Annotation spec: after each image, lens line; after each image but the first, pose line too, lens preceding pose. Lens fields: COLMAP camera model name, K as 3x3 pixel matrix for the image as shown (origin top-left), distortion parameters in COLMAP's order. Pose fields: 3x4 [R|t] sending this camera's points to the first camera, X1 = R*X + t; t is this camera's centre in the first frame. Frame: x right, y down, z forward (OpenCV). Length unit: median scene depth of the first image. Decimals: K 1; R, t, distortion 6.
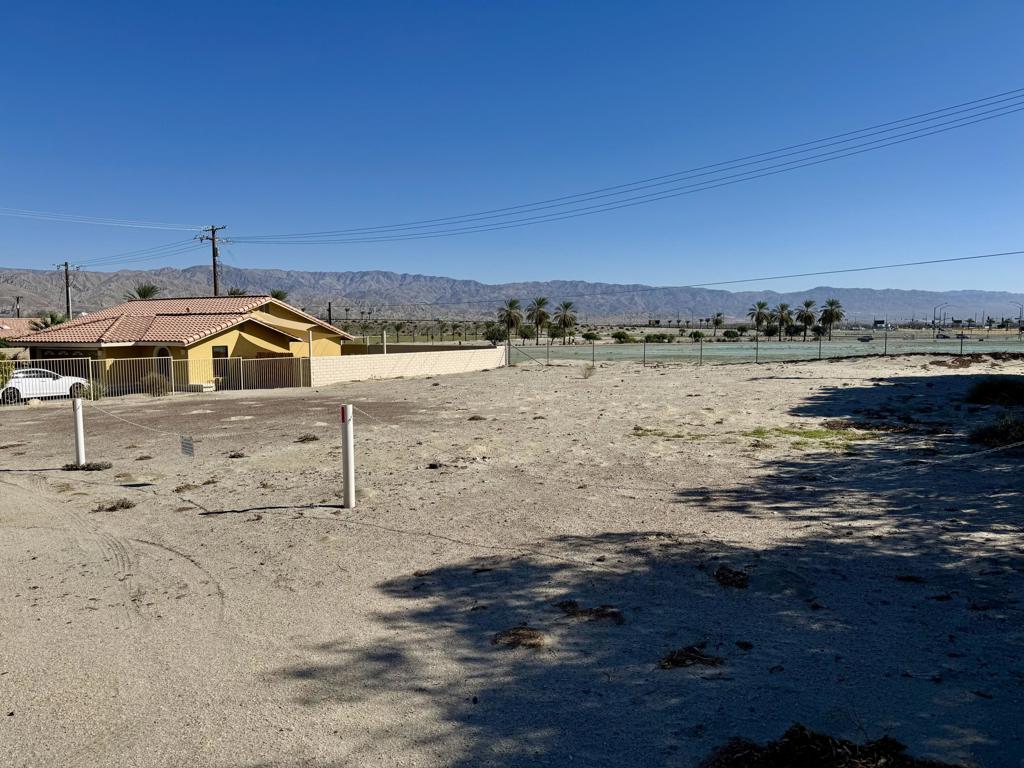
lens RADIAL K [[711.9, 0, 514.7], [0, 711.9, 382.8], [0, 0, 1]] dist [0.165922, -0.291645]
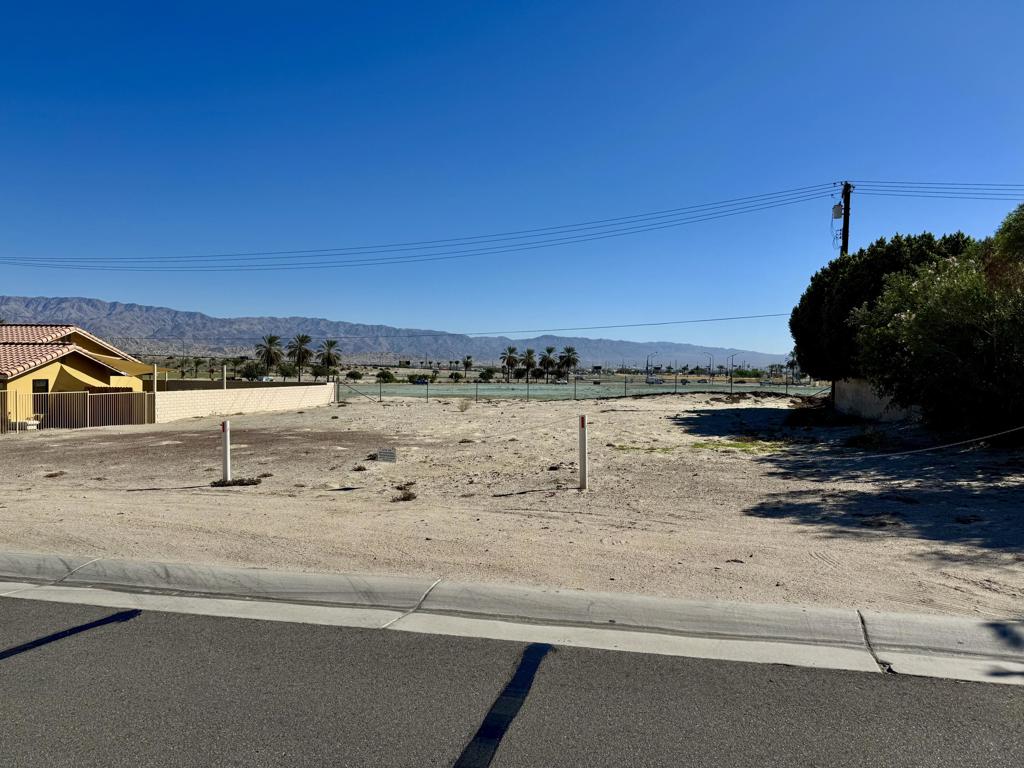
lens RADIAL K [[714.7, 0, 516.0], [0, 714.7, 384.3], [0, 0, 1]] dist [0.081217, -0.108513]
pose [[0.937107, 0.010091, 0.348897, -0.157914], [0.008863, 0.998572, -0.052687, 0.007886], [-0.348930, 0.052466, 0.935679, -0.048013]]
